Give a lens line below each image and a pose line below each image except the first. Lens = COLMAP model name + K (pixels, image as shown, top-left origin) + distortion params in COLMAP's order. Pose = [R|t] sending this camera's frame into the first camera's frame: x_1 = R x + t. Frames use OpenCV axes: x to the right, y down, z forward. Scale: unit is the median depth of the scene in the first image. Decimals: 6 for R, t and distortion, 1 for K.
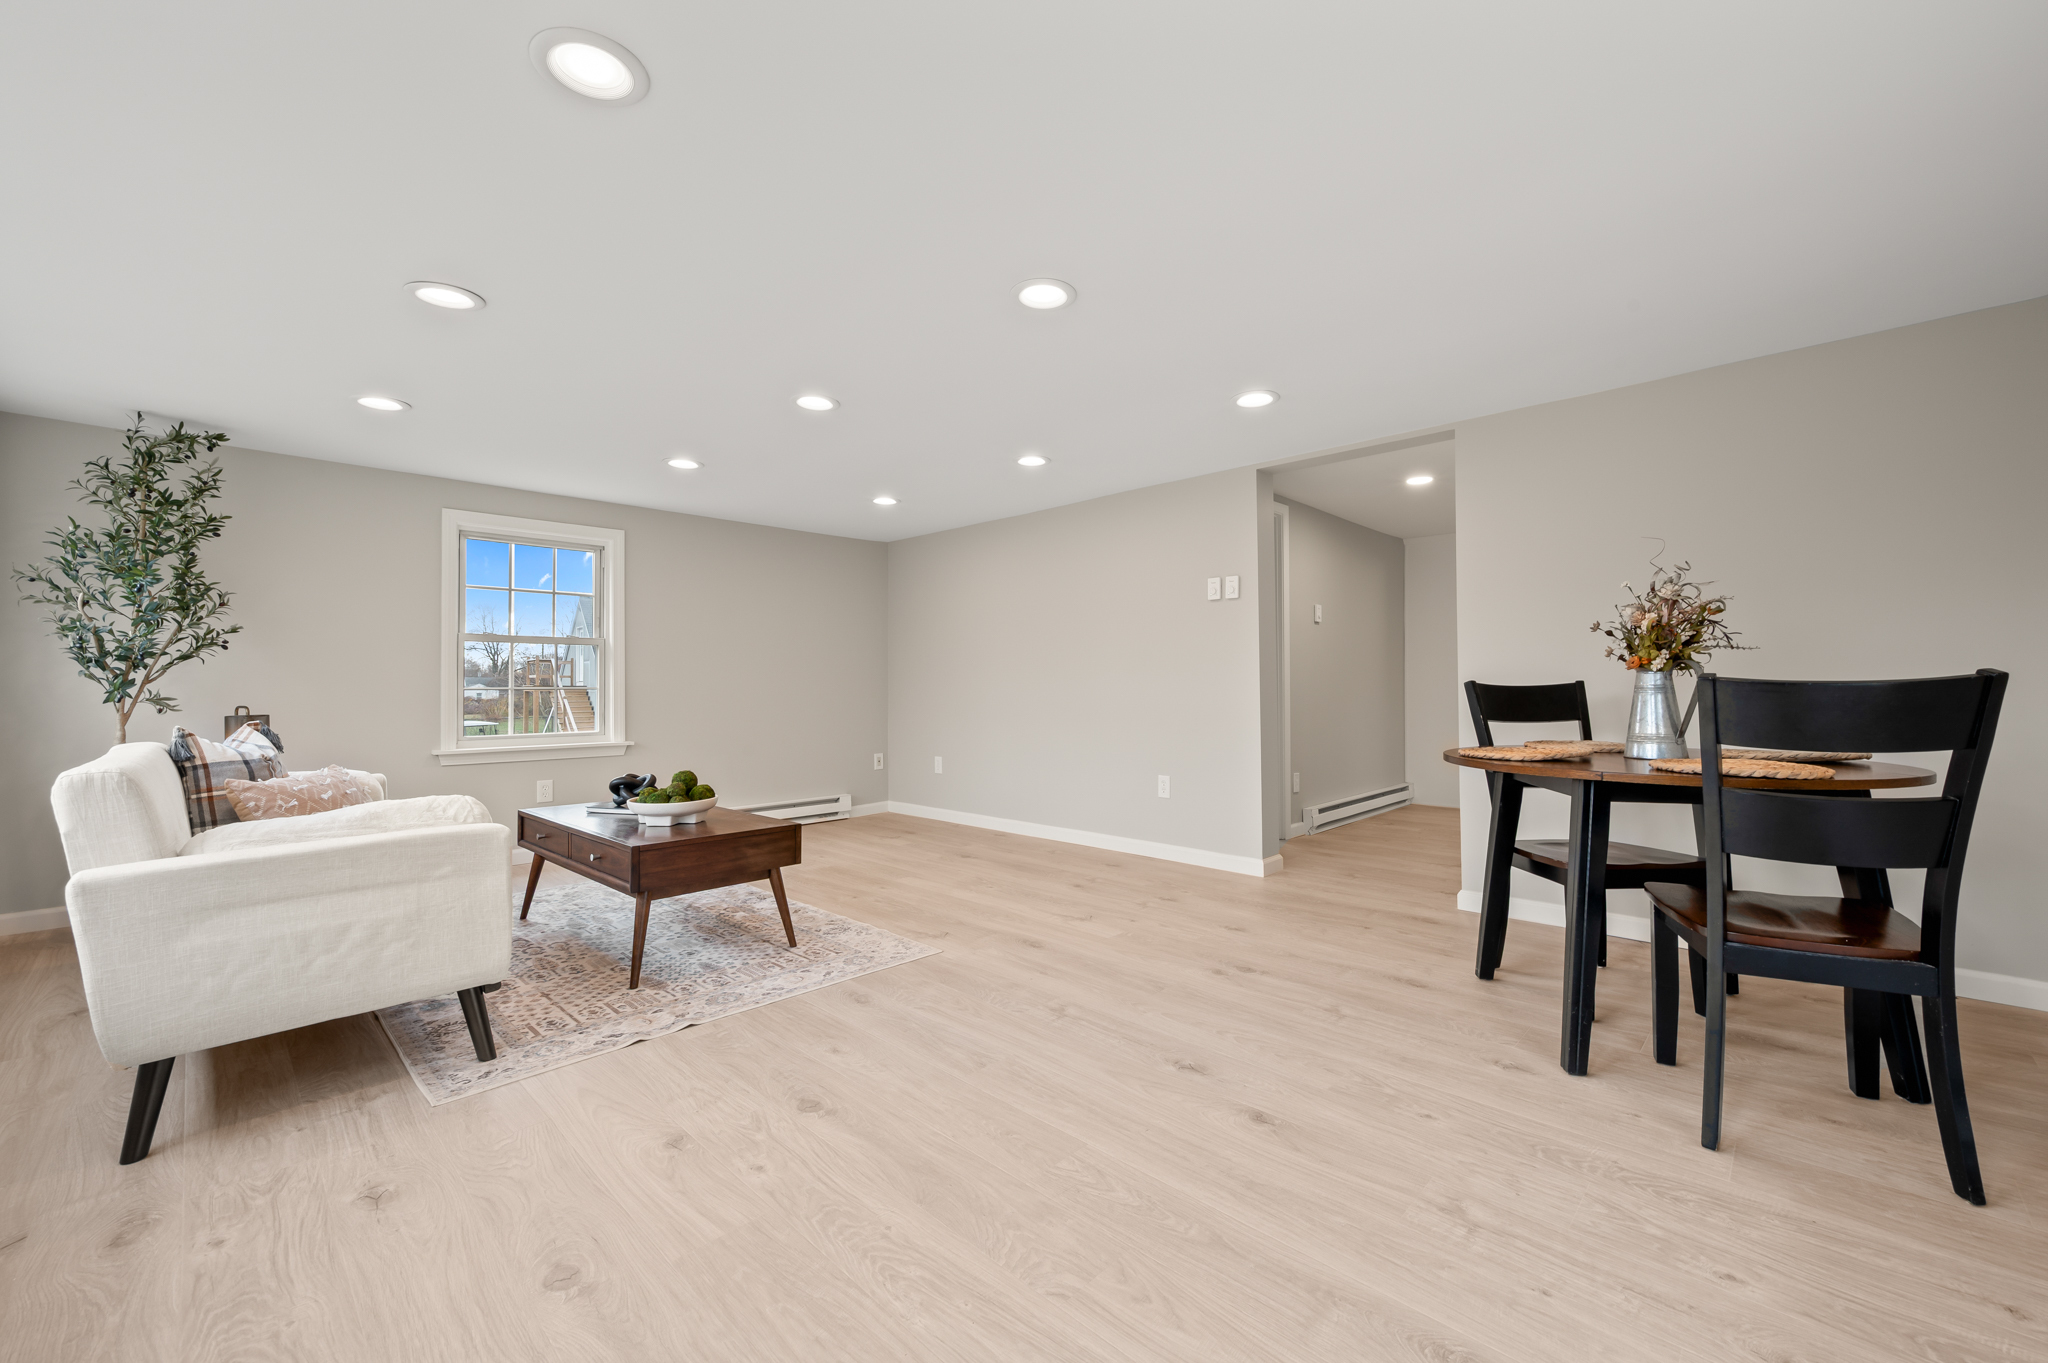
lens RADIAL K [[821.7, 0, 1032.4], [0, 821.7, 667.4], [0, 0, 1]] dist [-0.000937, 0.000054]
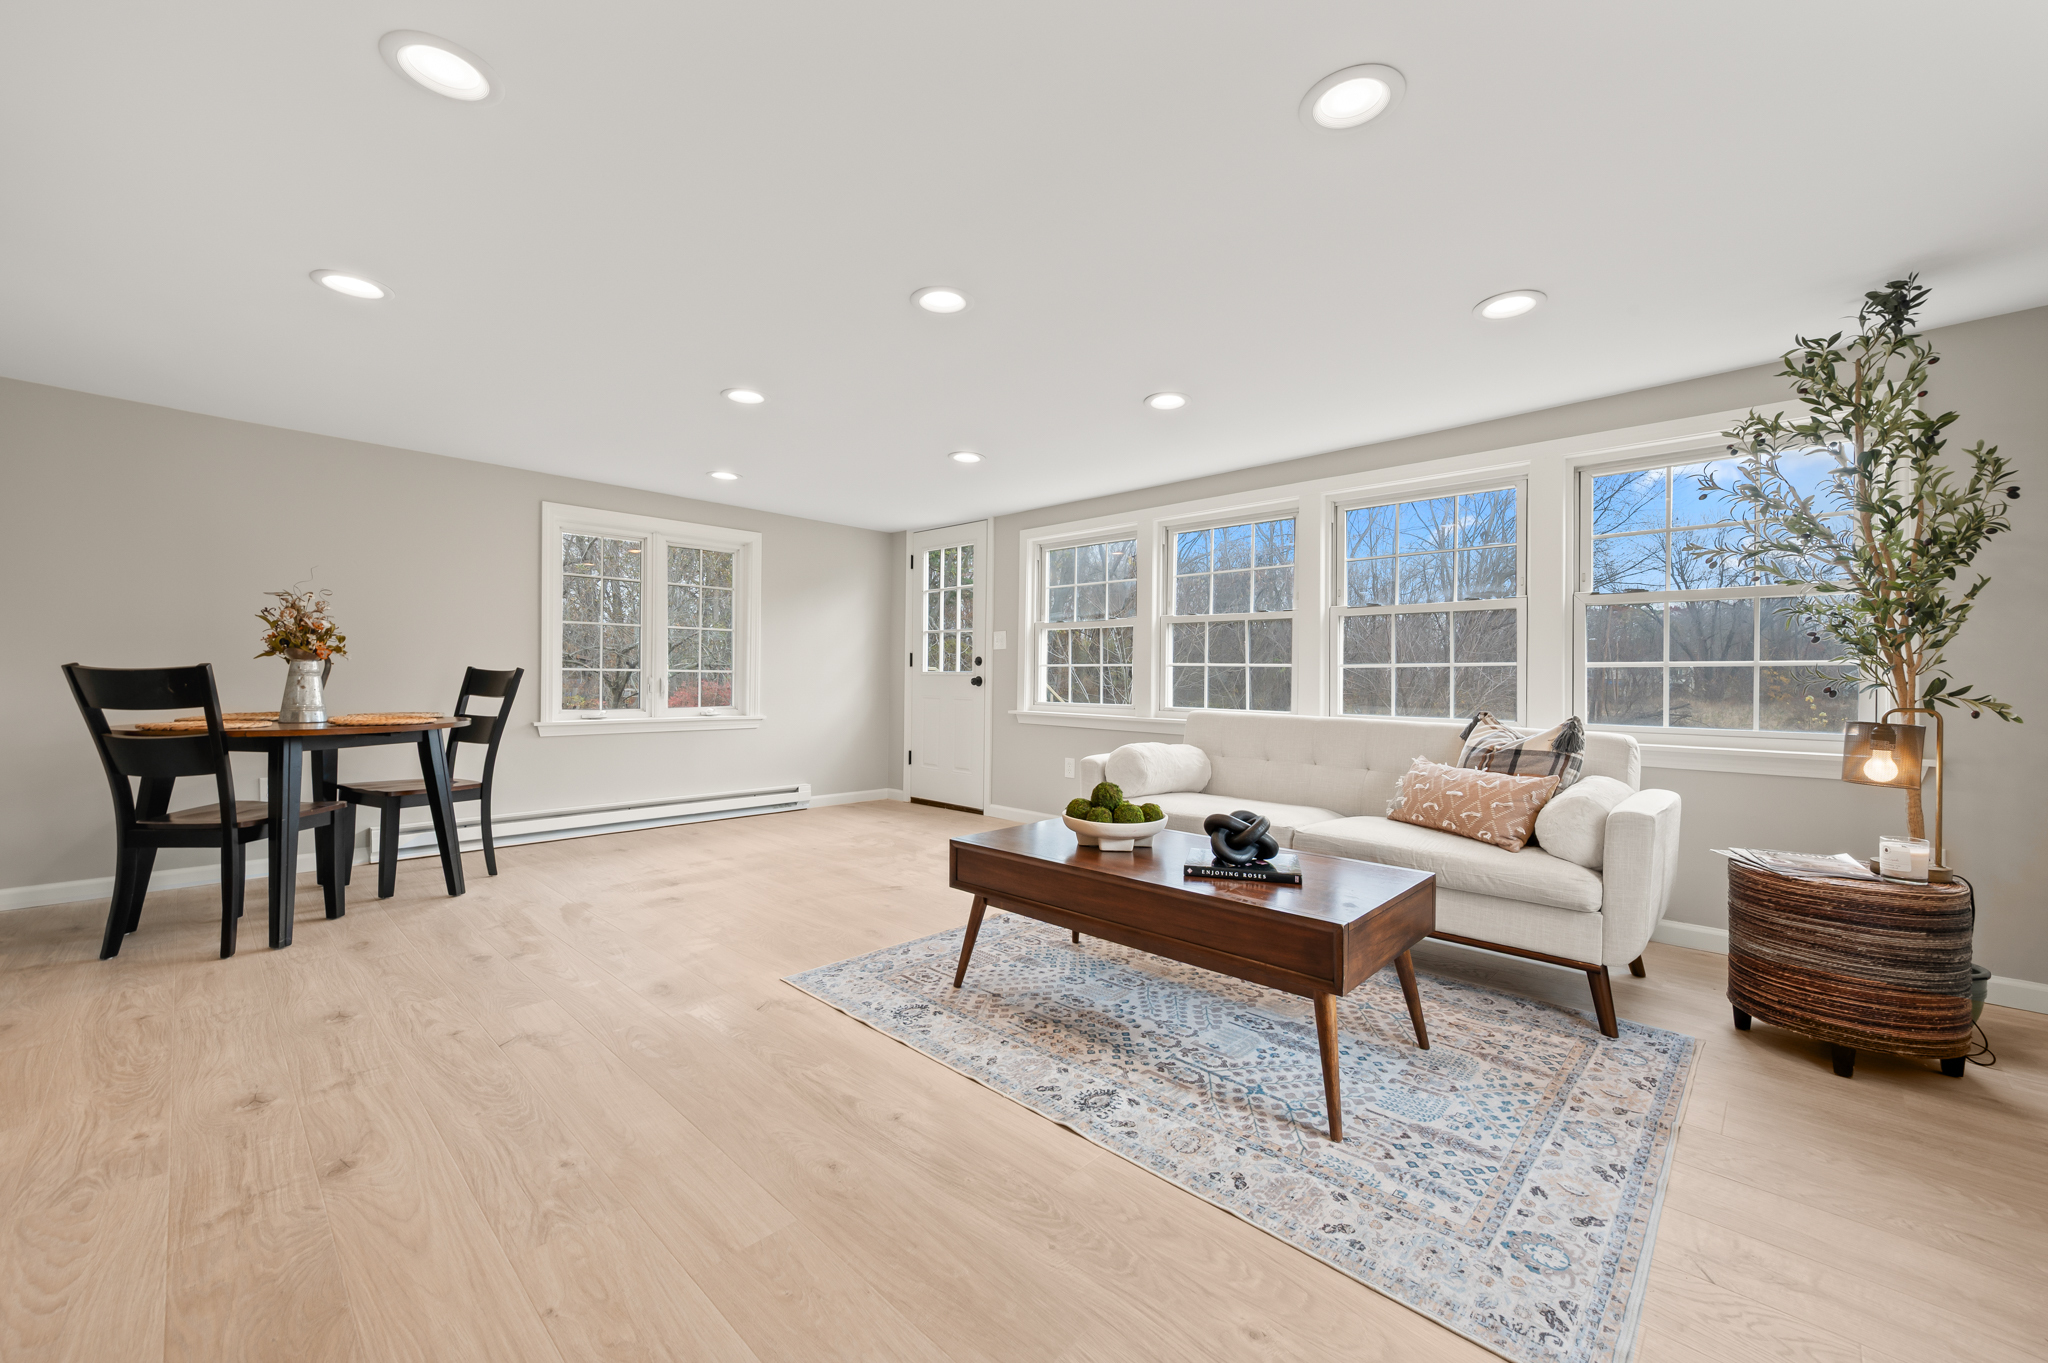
lens RADIAL K [[801.1, 0, 1024.0], [0, 801.1, 681.5], [0, 0, 1]] dist [0.002893, 0.000214]
pose [[-0.999969, -0.004853, -0.006195, -0.373830], [-0.004727, 0.999787, -0.020094, 0.050644], [0.006292, -0.020064, -0.999779, 1.928776]]
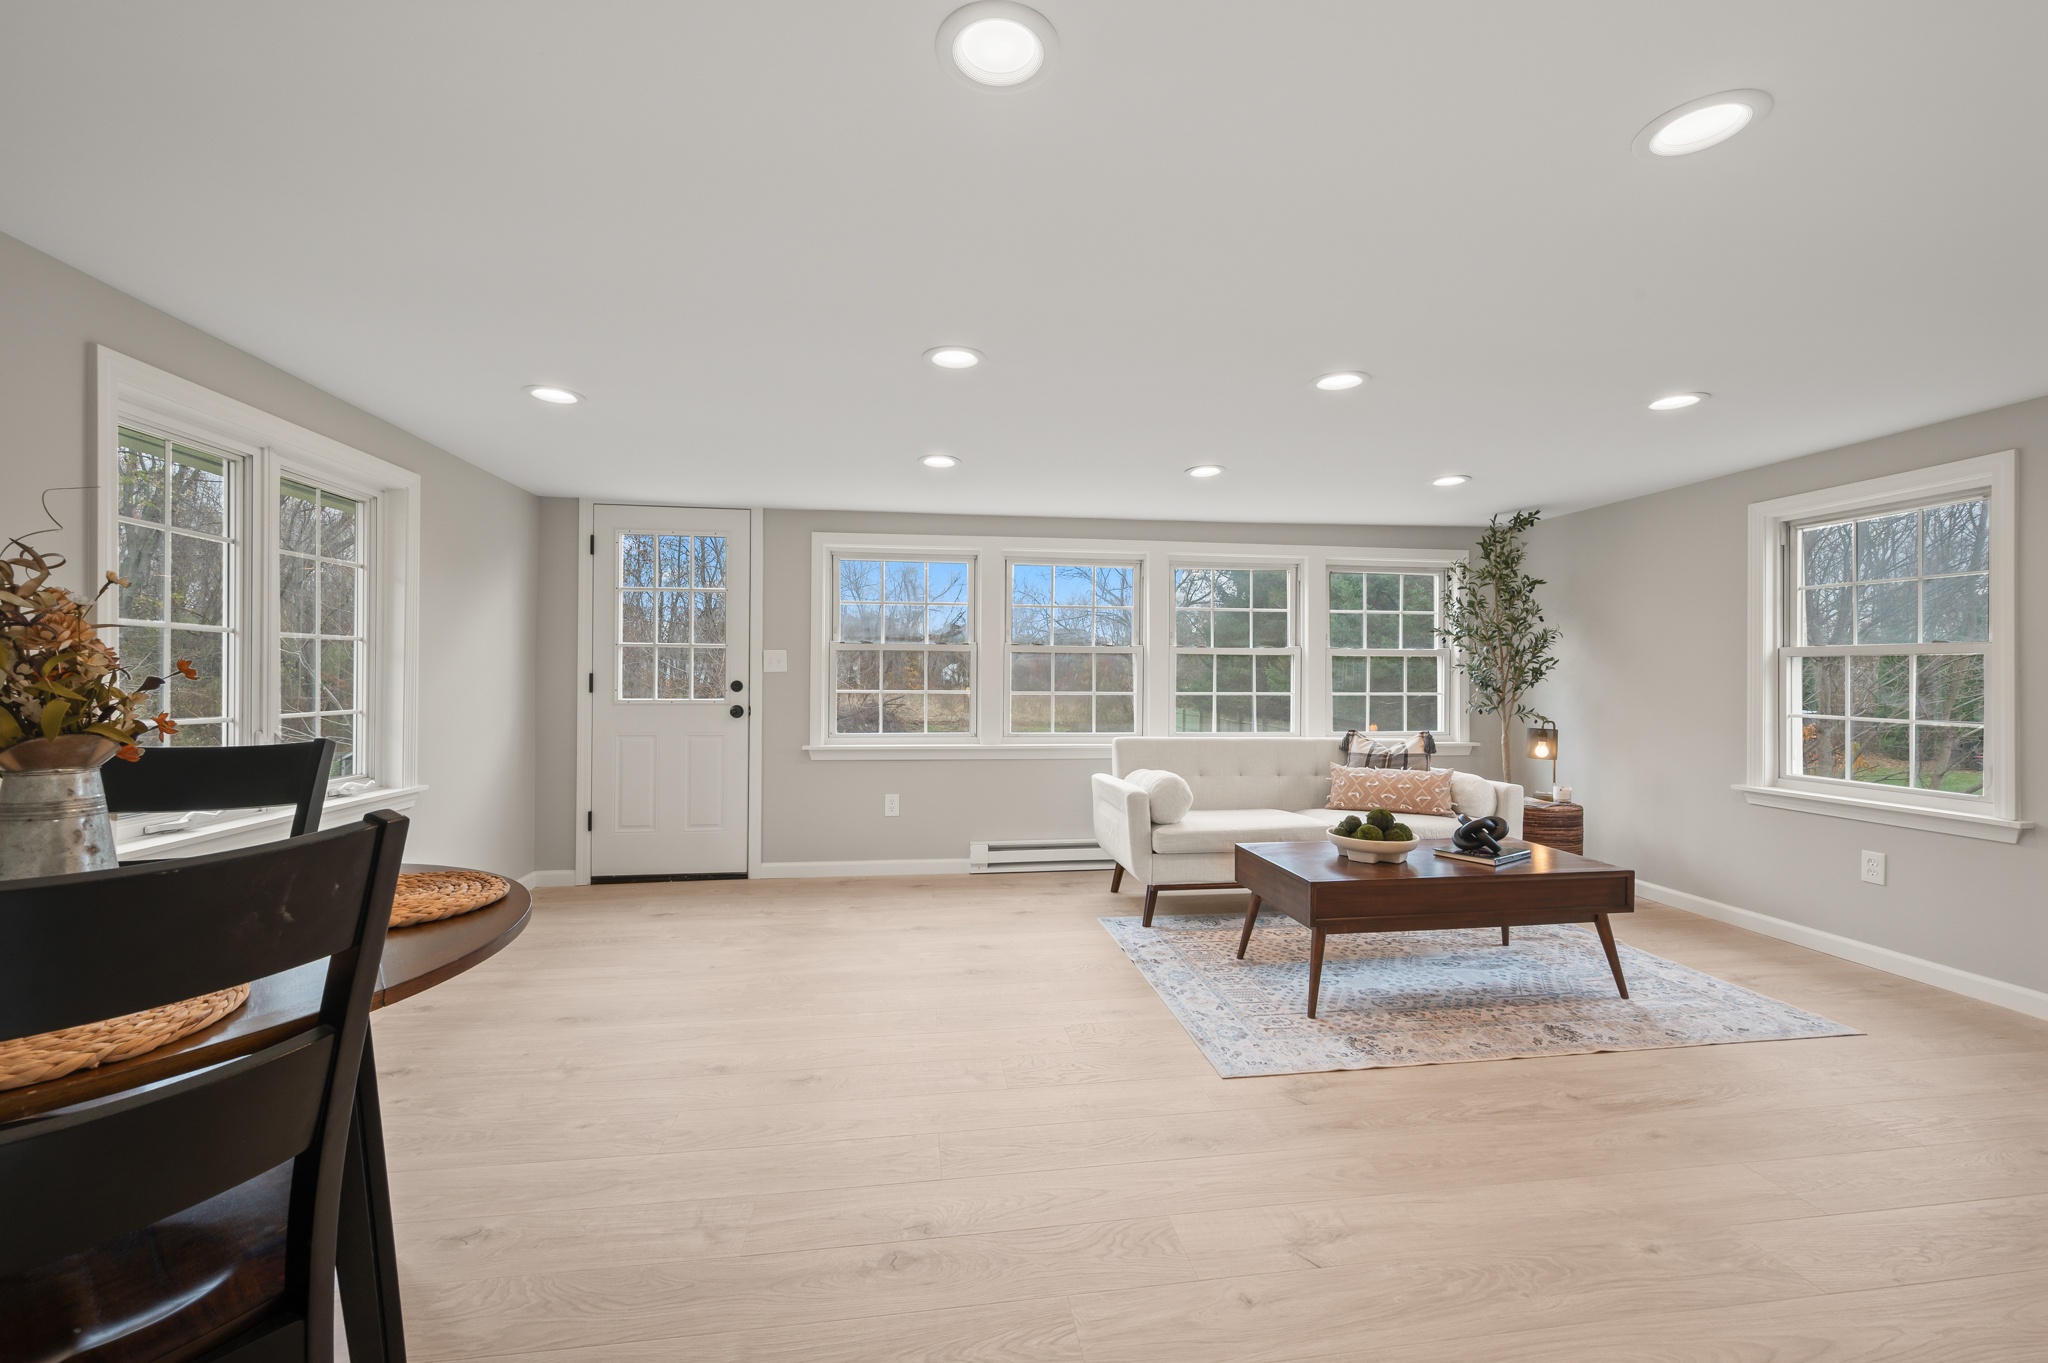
lens RADIAL K [[821.7, 0, 1032.4], [0, 821.7, 667.4], [0, 0, 1]] dist [-0.000937, 0.000054]
pose [[-0.613113, -0.008389, -0.789951, 0.637171], [0.018631, 0.999512, -0.025076, -0.023671], [0.789776, -0.030092, -0.612657, 1.398998]]
